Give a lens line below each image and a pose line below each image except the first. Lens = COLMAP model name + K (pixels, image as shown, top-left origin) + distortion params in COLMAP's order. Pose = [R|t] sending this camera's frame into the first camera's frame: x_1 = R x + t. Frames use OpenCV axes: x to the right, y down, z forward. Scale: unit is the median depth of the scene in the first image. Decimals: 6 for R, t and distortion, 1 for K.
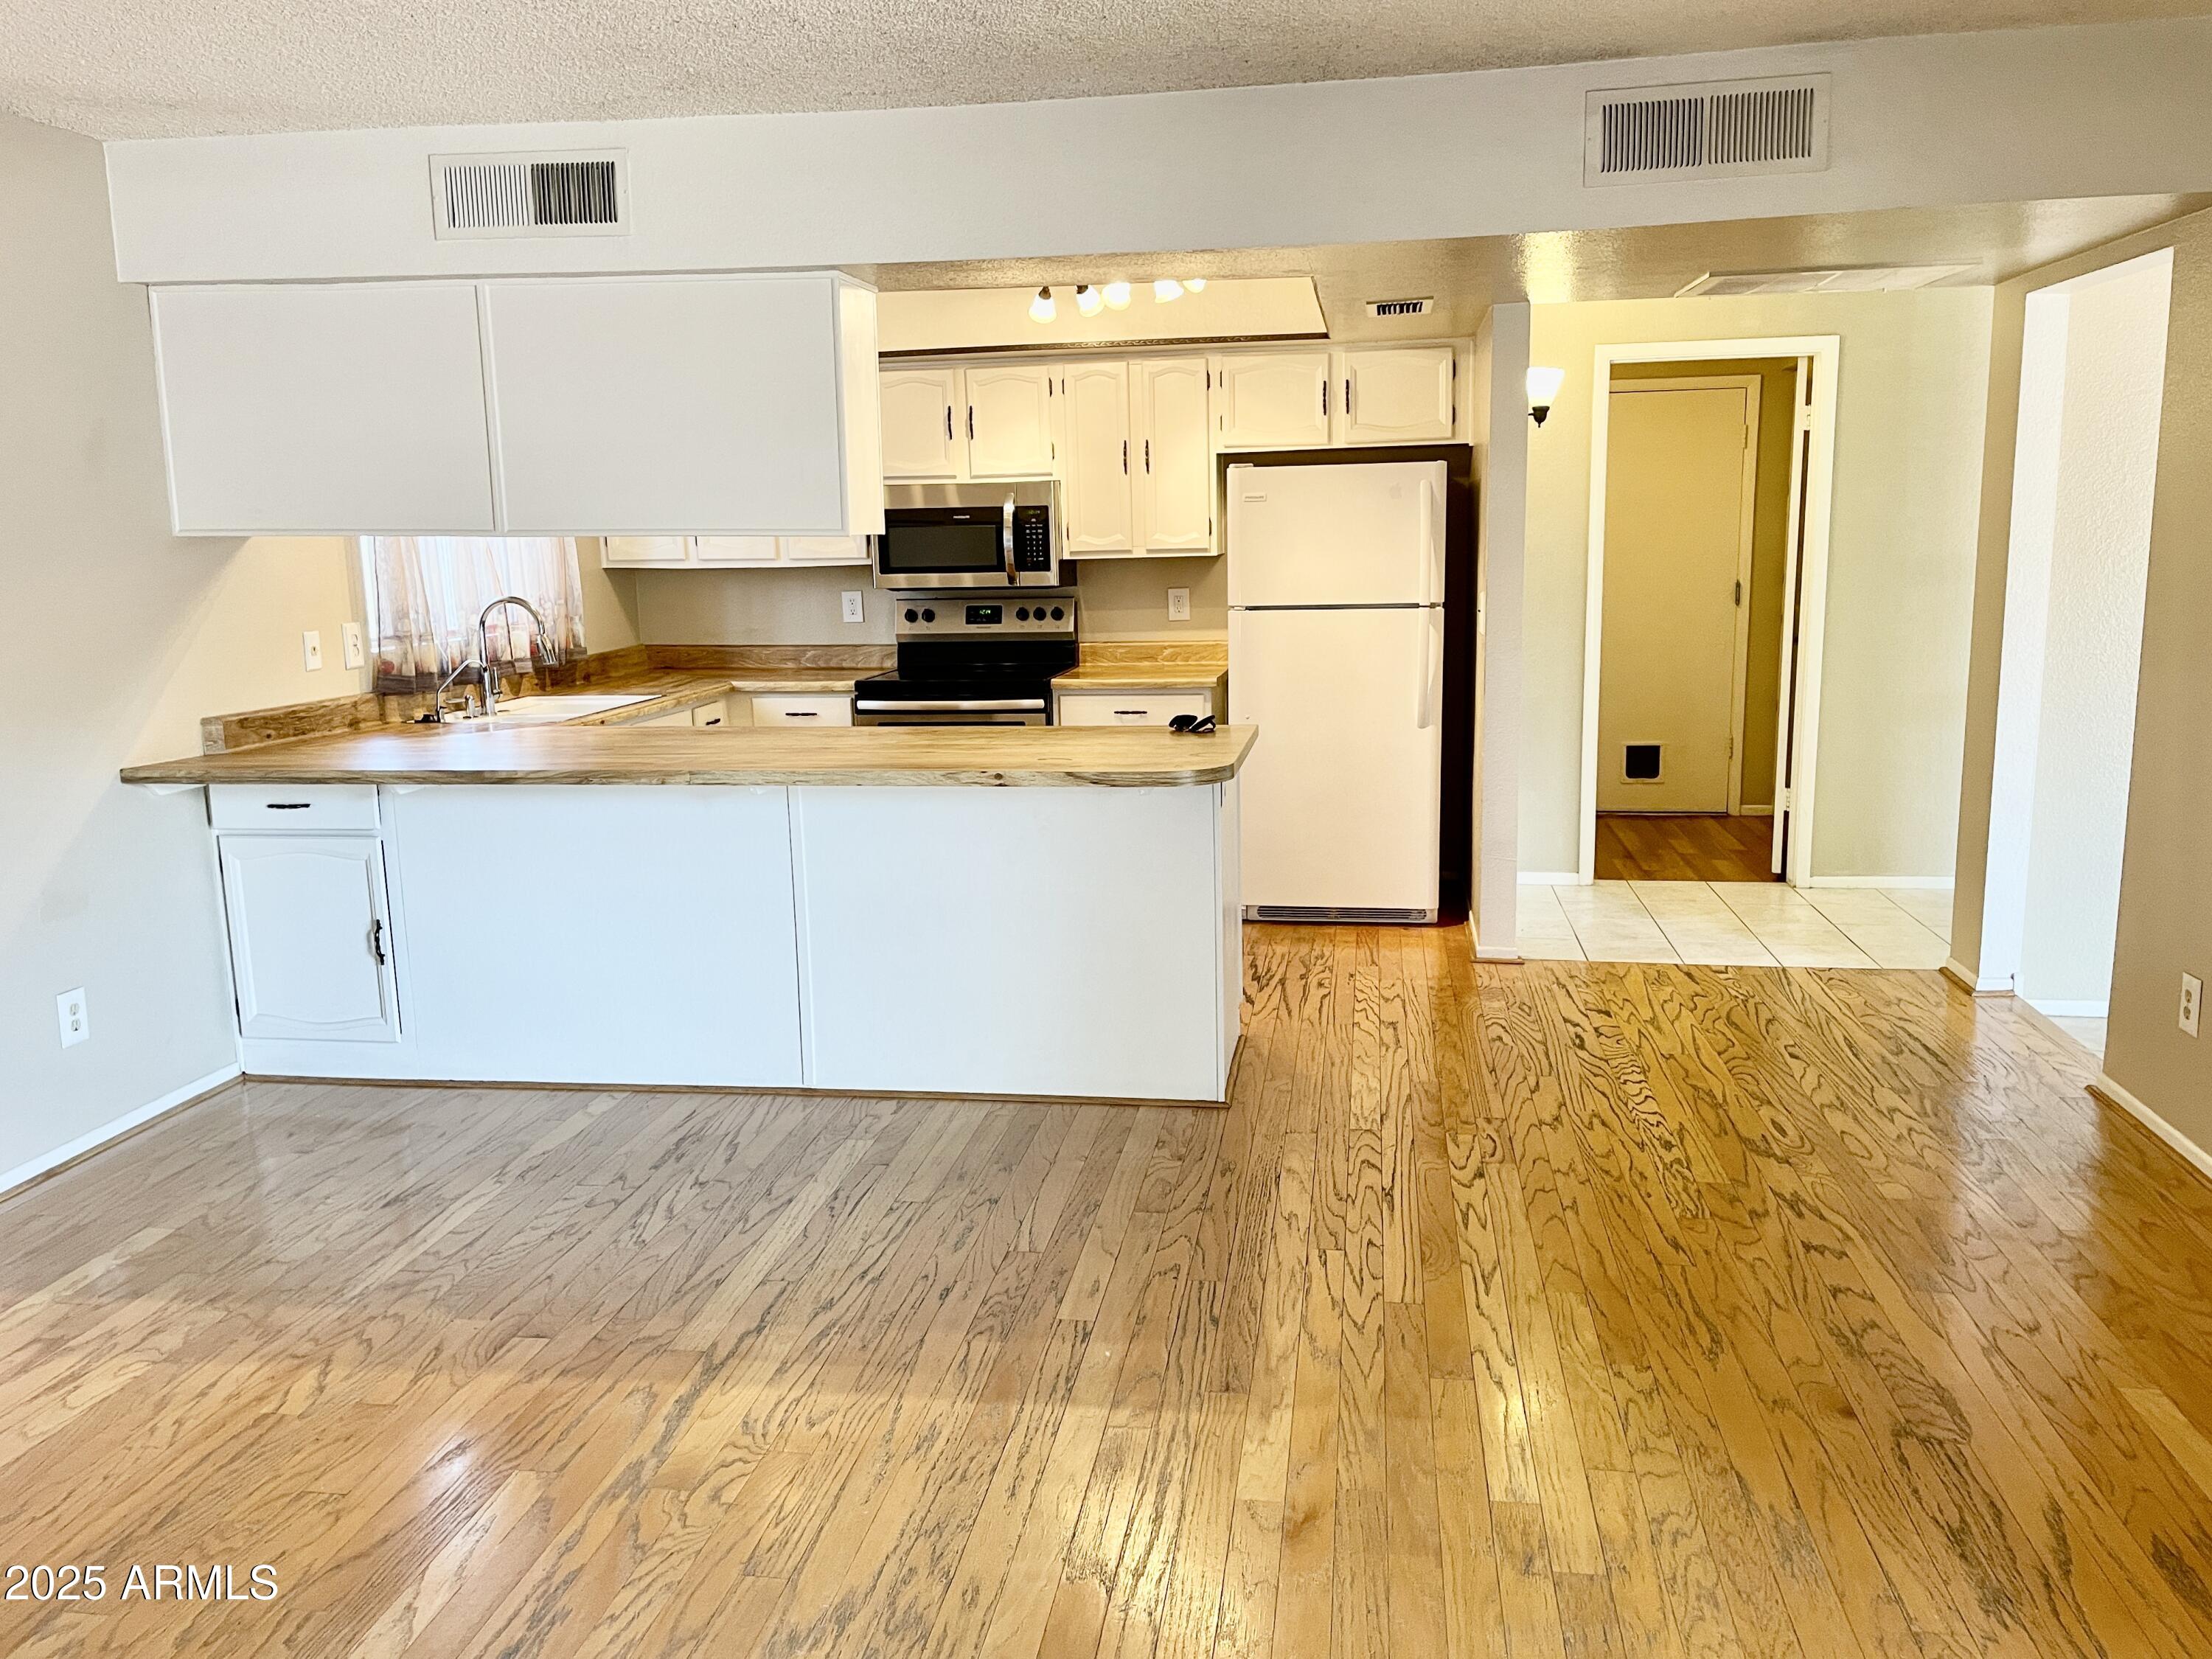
lens RADIAL K [[1664.9, 0, 1103.7], [0, 1664.9, 828.1], [0, 0, 1]] dist [0.092552, -0.114722]
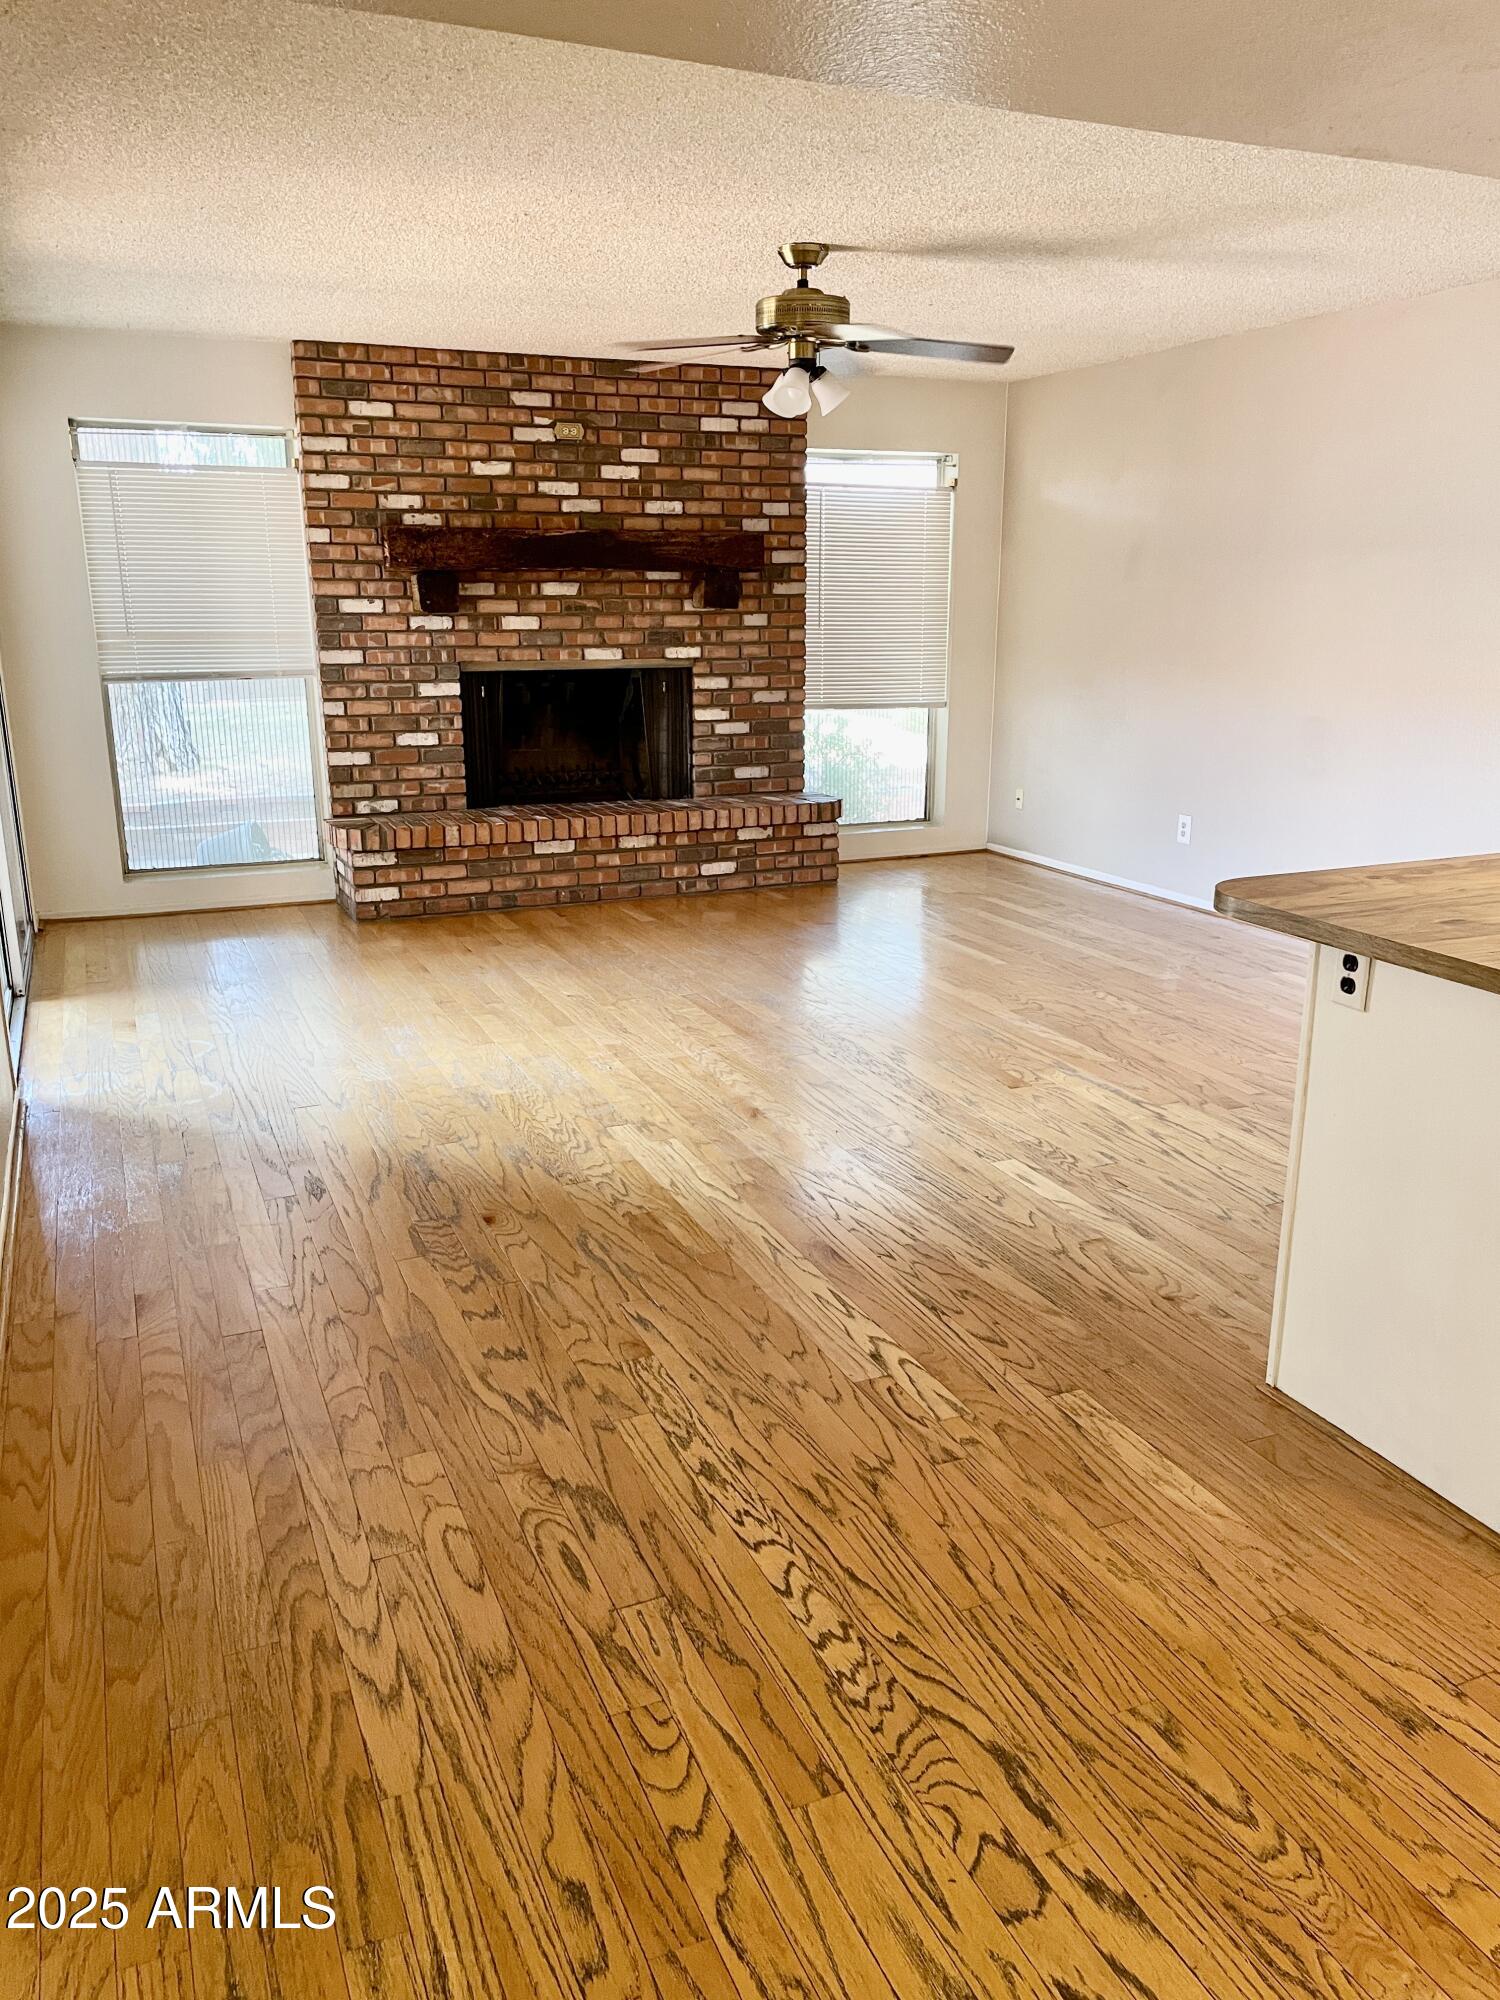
lens RADIAL K [[1505.4, 0, 752.8], [0, 1505.4, 1002.4], [0, 0, 1]] dist [0.092552, -0.114722]
pose [[-0.845420, 0.161483, -0.509106, 0.512670], [-0.076428, 0.906813, 0.414547, -0.217847], [0.528606, 0.389376, -0.754296, 1.182787]]
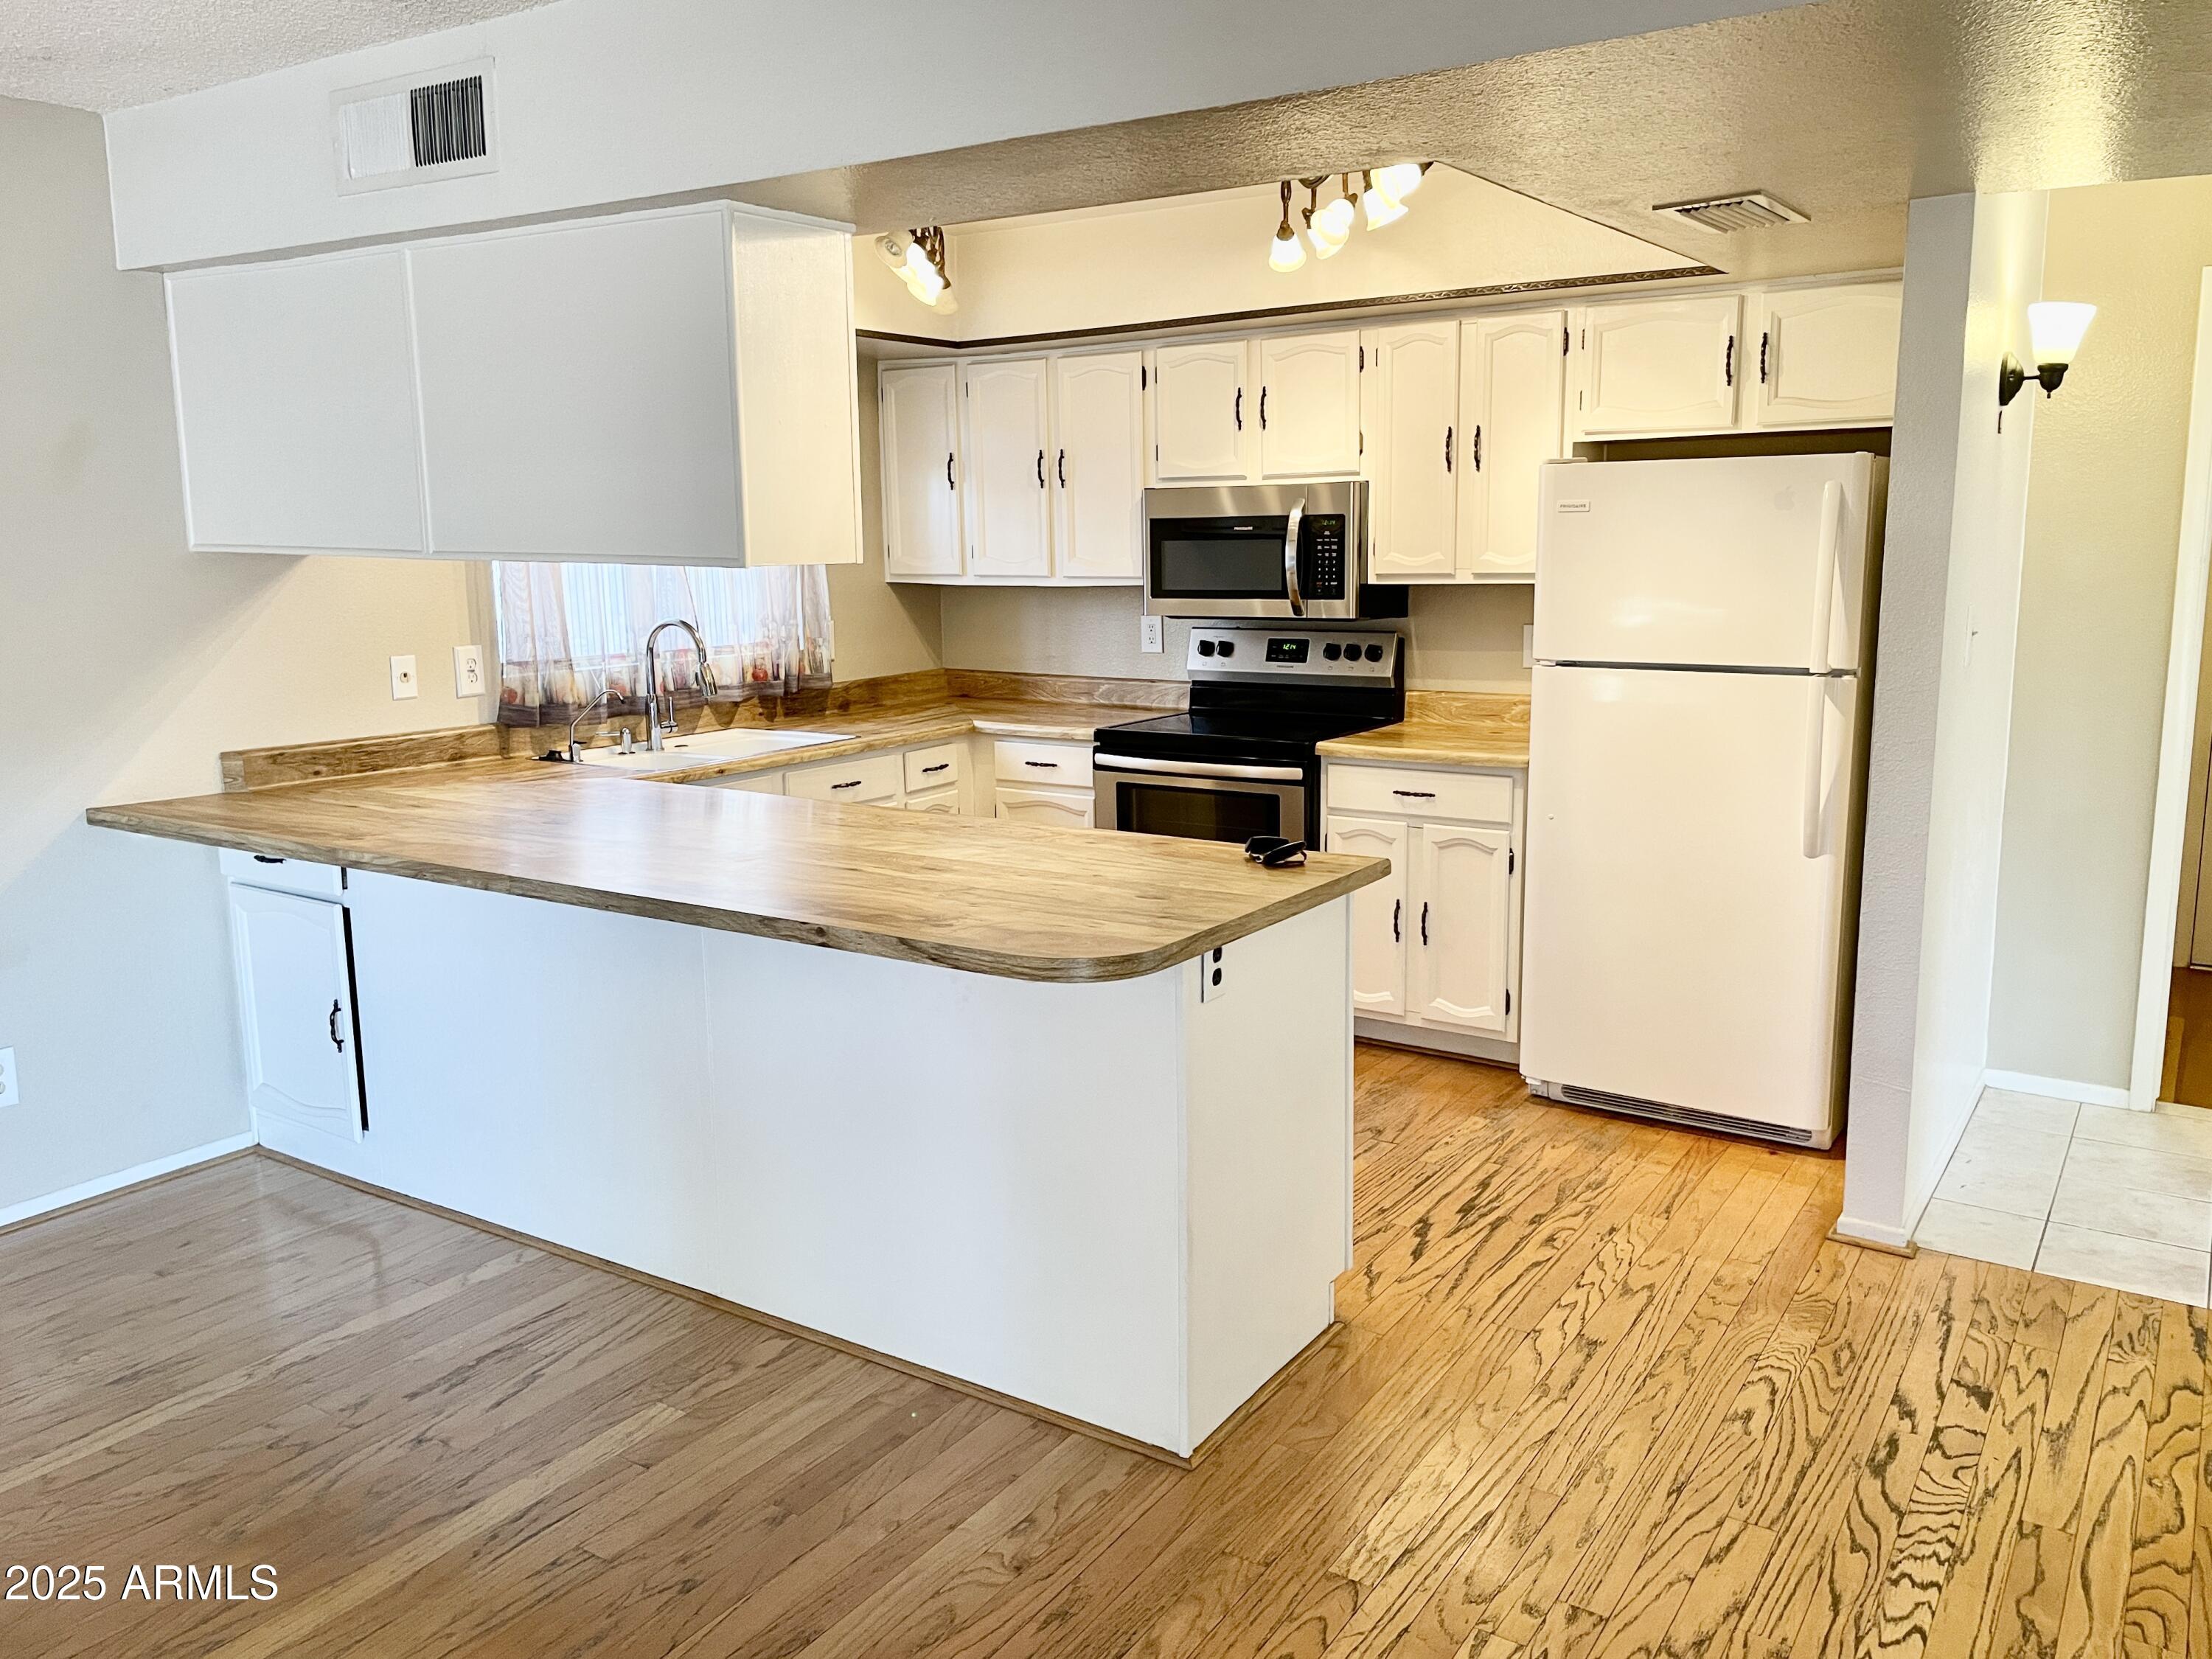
lens RADIAL K [[1664.9, 0, 1120.6], [0, 1664.9, 815.5], [0, 0, 1]] dist [0.092552, -0.114722]
pose [[0.912002, 0.079990, -0.402311, 0.260273], [-0.080255, 0.996642, 0.016228, -0.081315], [0.402259, 0.017488, 0.915359, 0.353699]]
